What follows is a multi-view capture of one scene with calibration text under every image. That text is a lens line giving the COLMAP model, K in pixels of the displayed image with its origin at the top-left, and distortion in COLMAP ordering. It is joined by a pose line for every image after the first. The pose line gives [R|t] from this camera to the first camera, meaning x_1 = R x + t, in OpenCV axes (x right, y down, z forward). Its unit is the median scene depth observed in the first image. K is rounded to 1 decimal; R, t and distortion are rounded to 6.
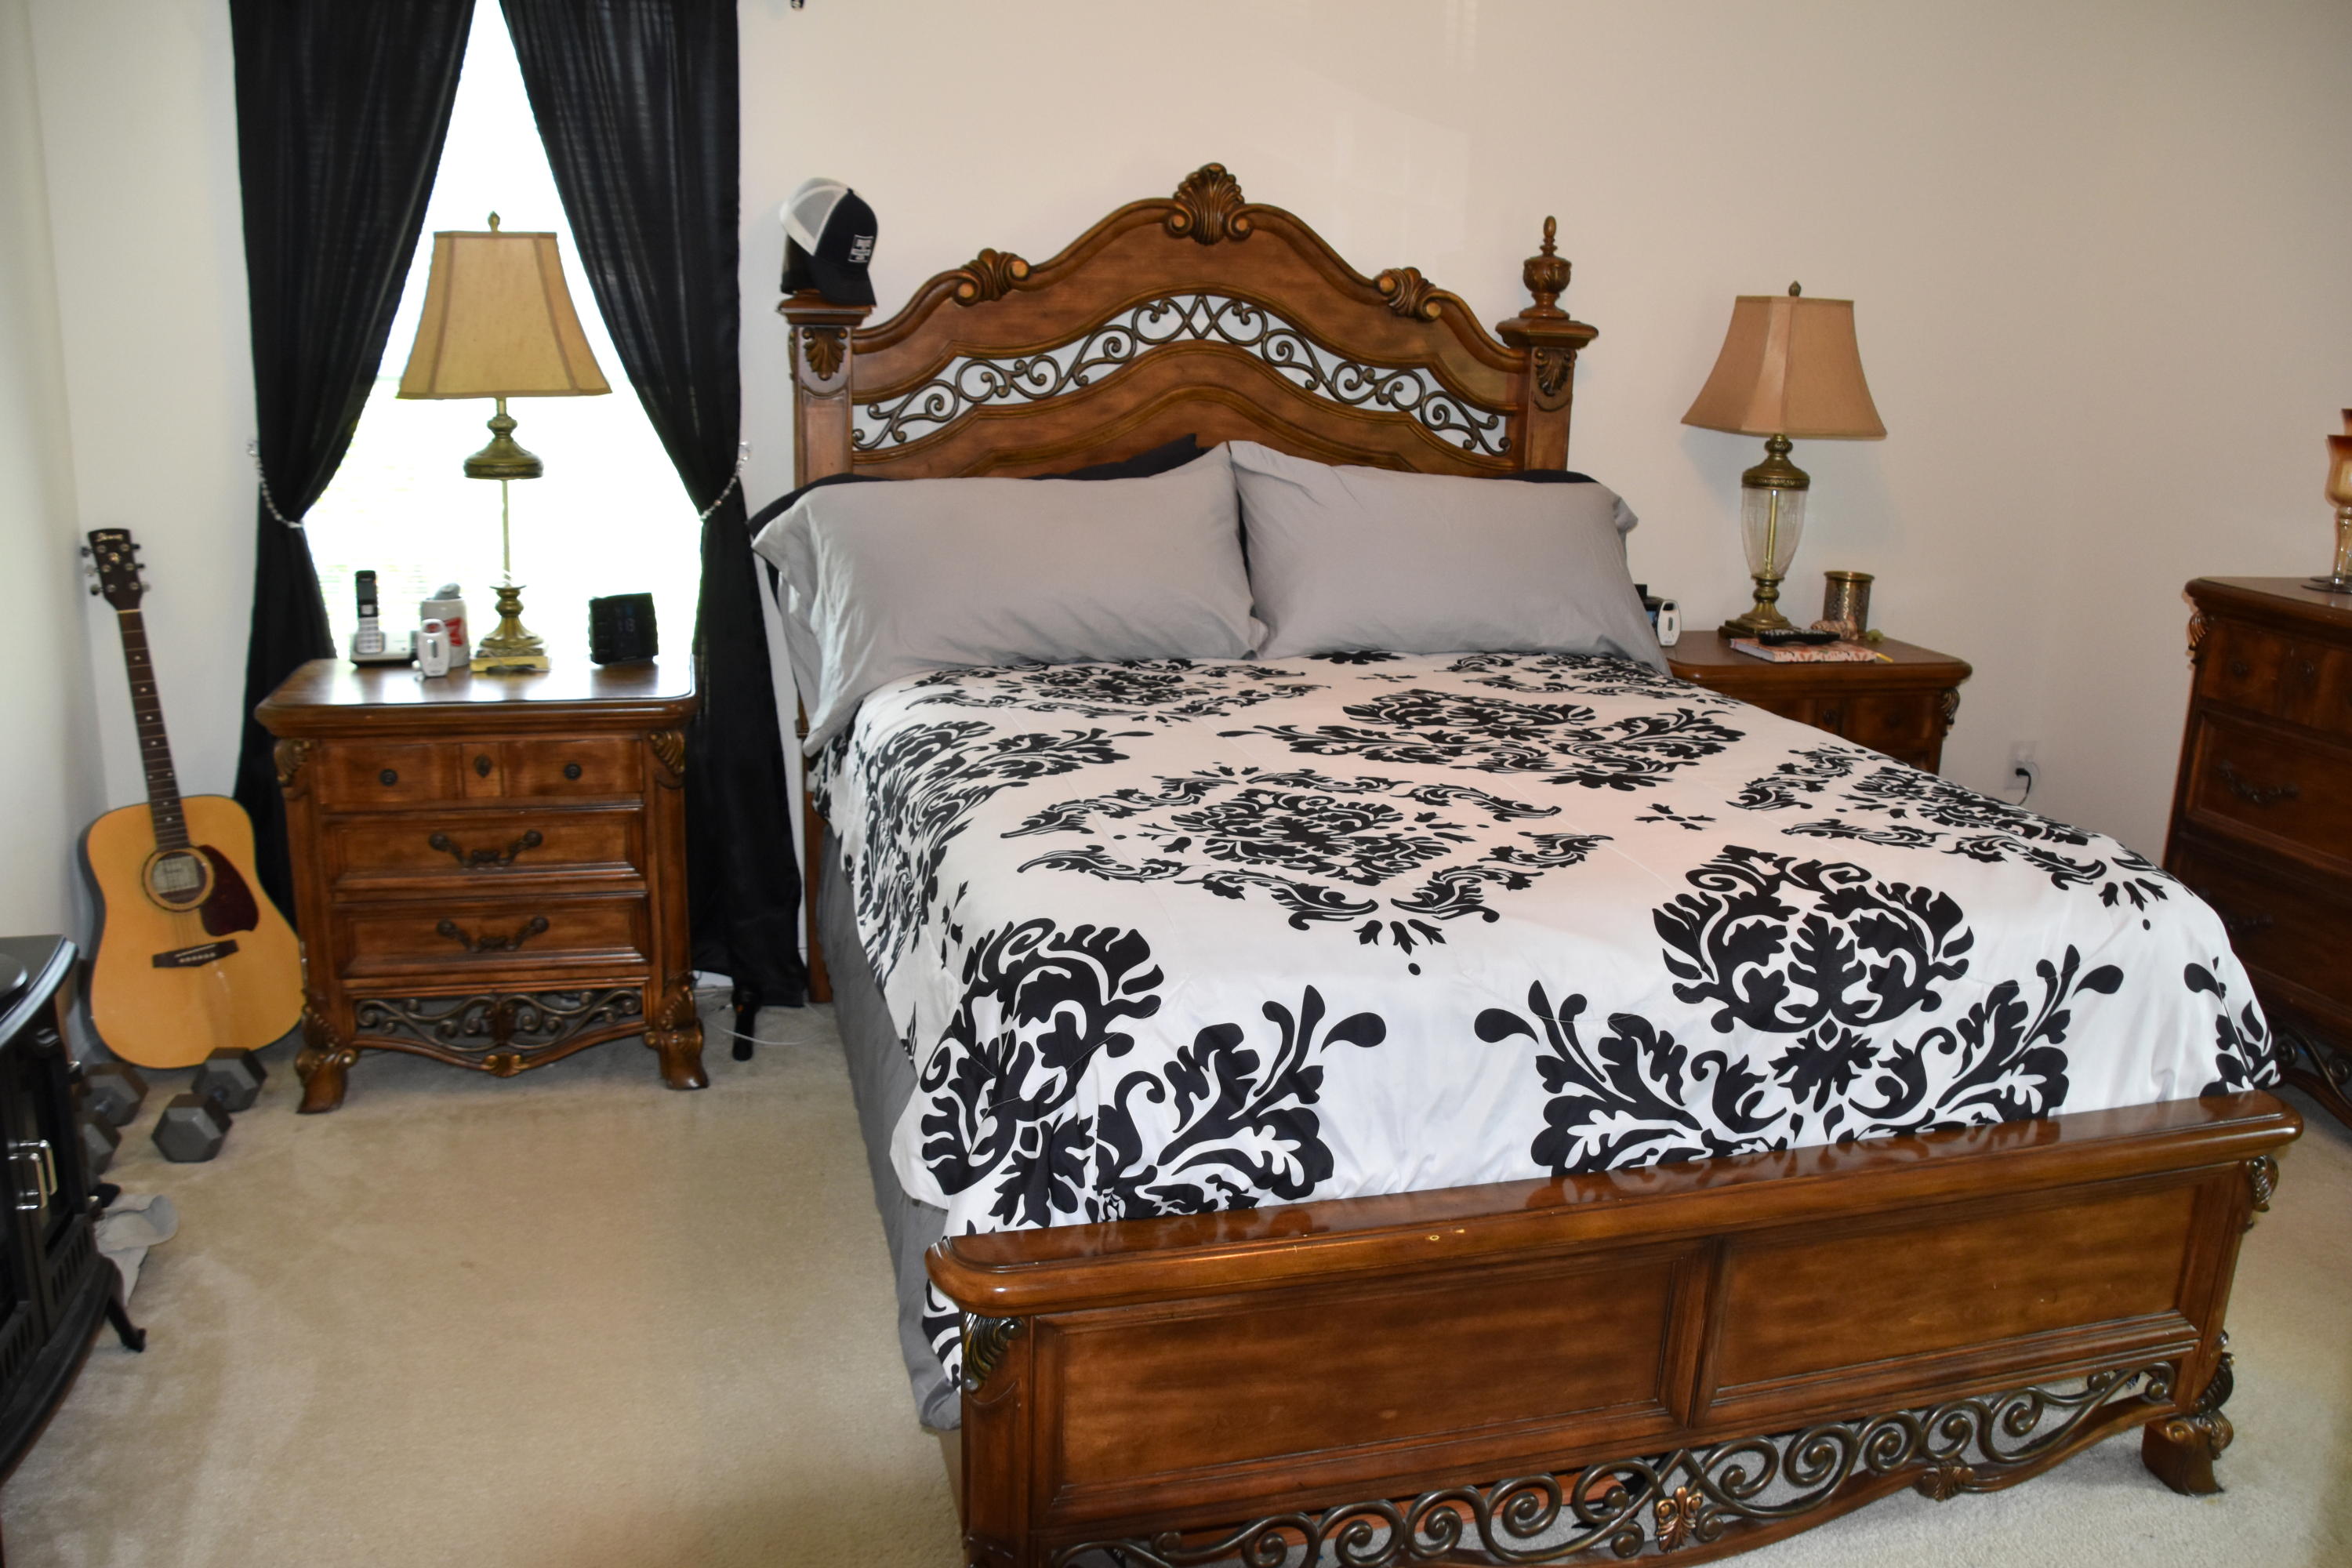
lens RADIAL K [[1839.0, 0, 1183.5], [0, 1839.0, 817.0], [0, 0, 1]] dist [-0.158058, 0.096966]
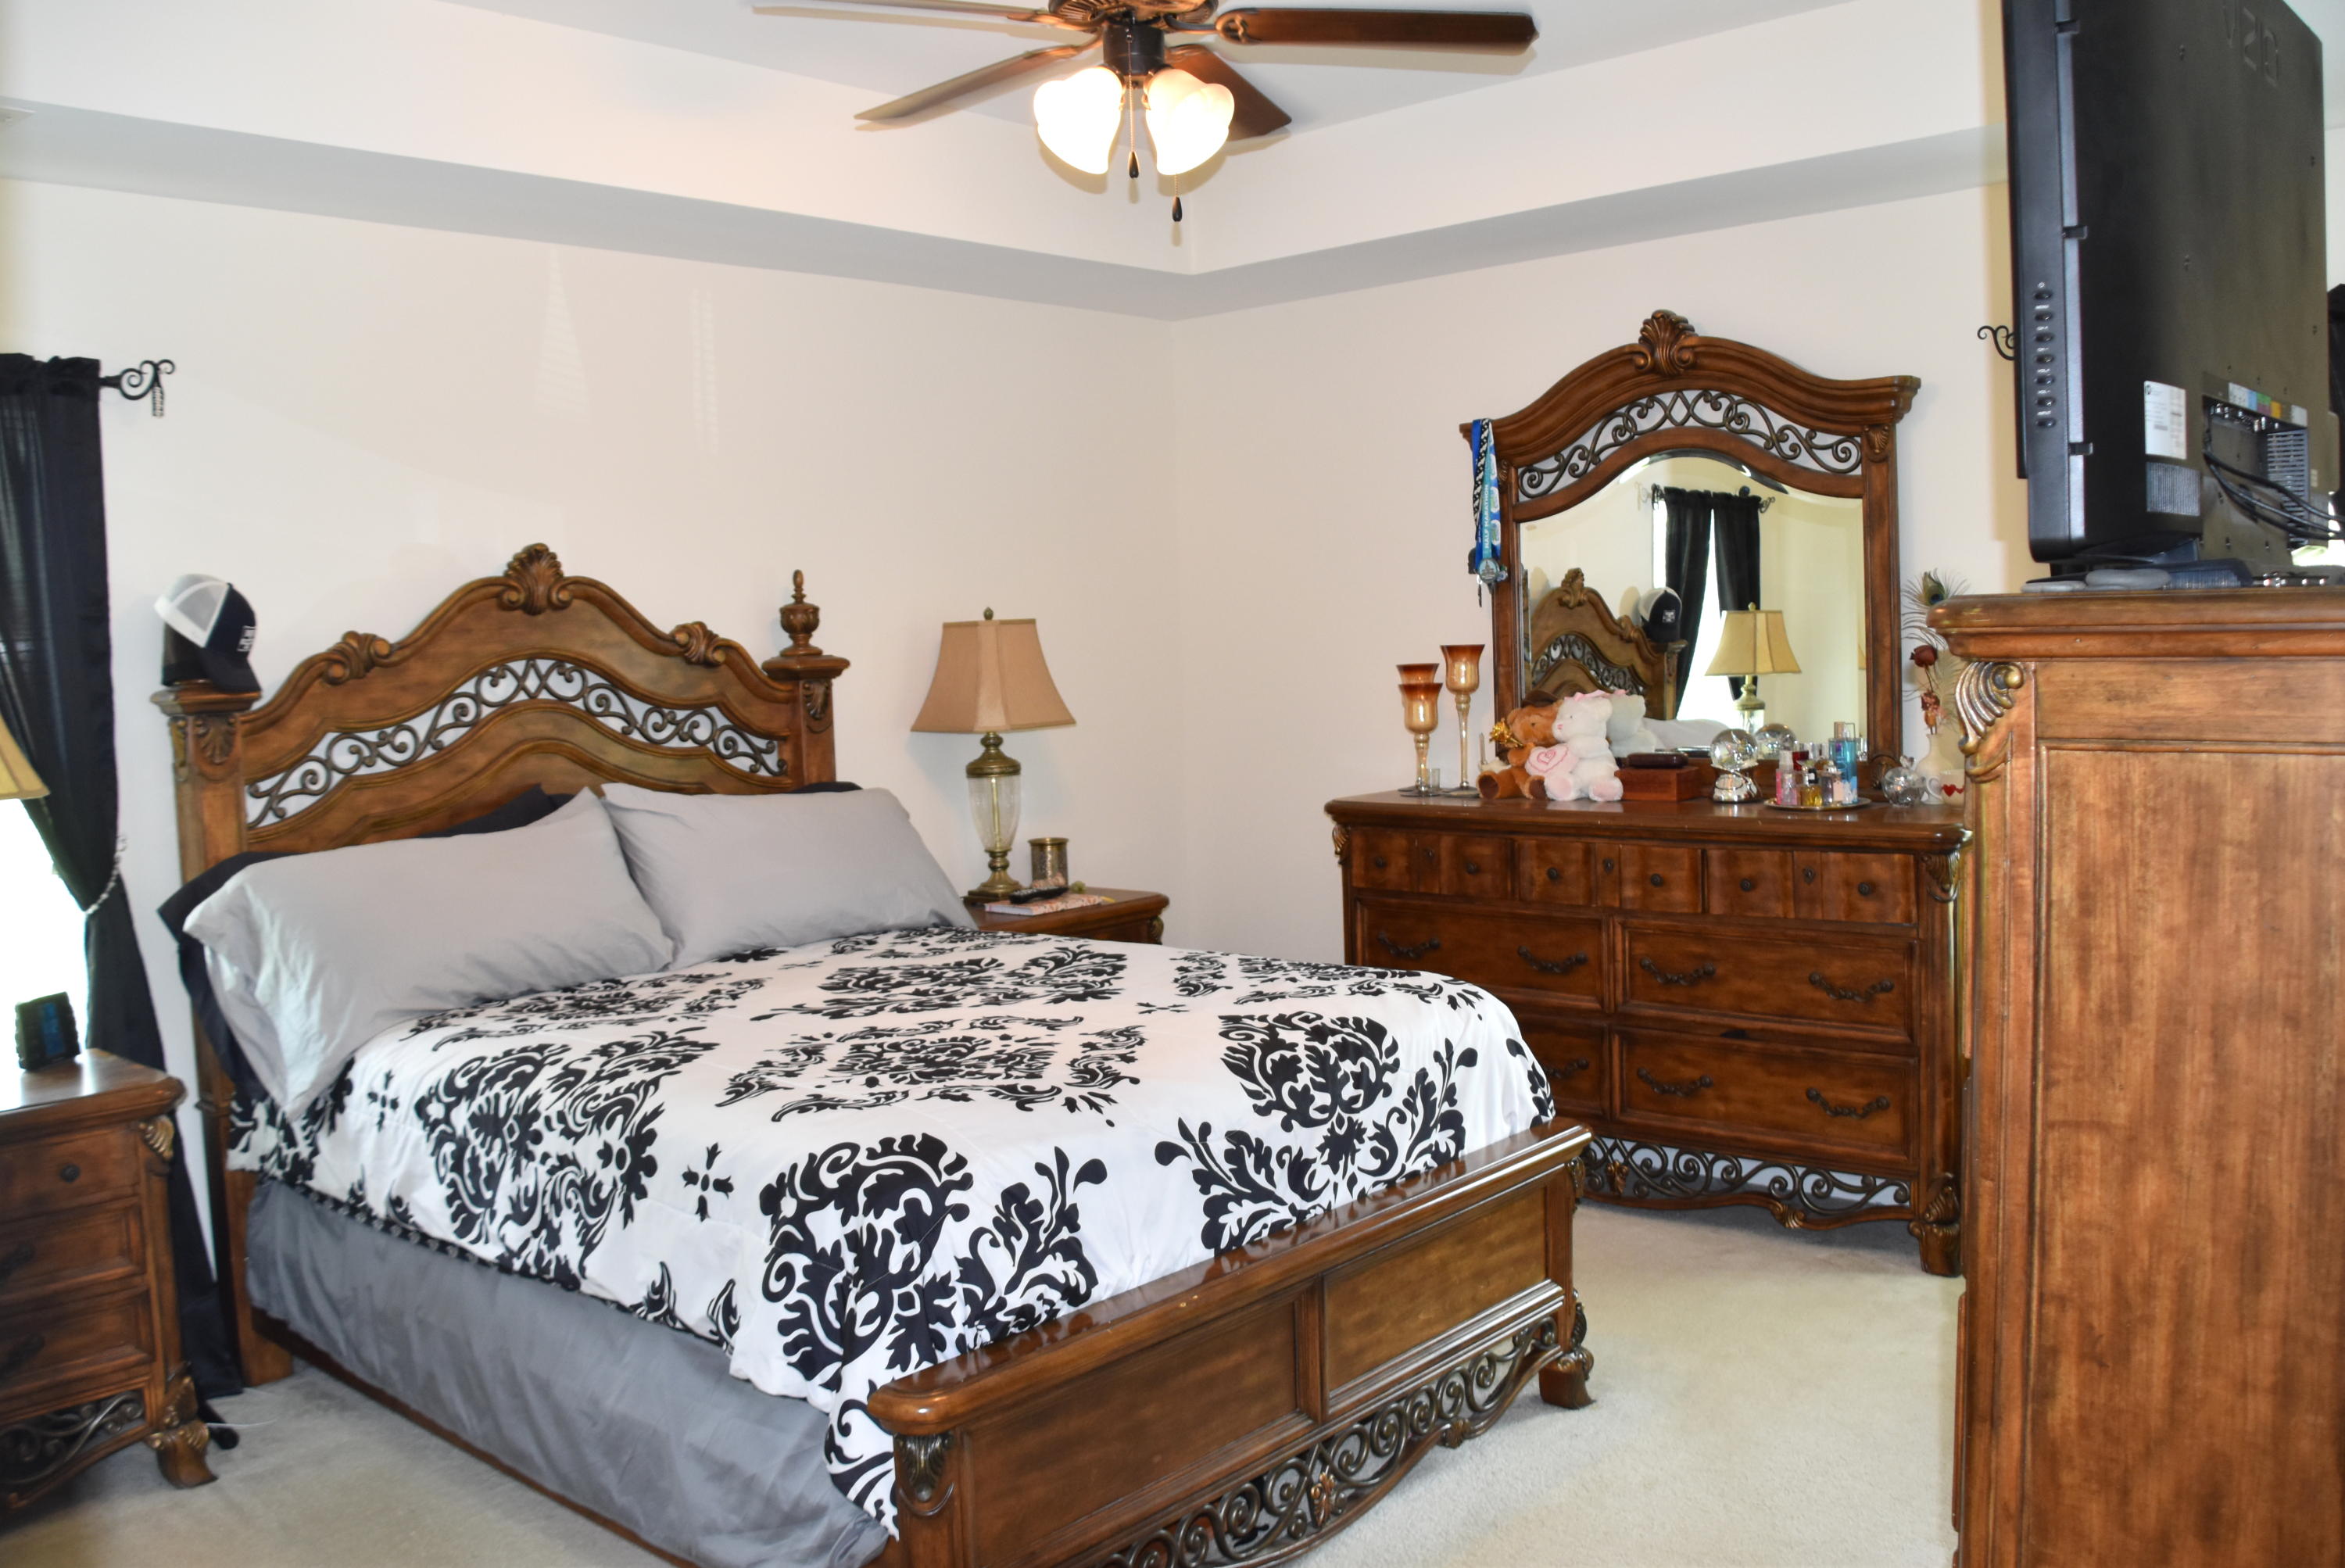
lens RADIAL K [[1833.5, 0, 1180.0], [0, 1833.5, 816.9], [0, 0, 1]] dist [-0.158058, 0.096966]
pose [[0.845809, -0.111889, 0.521621, -0.451422], [0.200537, 0.972733, -0.116517, 0.025881], [-0.494361, 0.203155, 0.845184, -0.197967]]
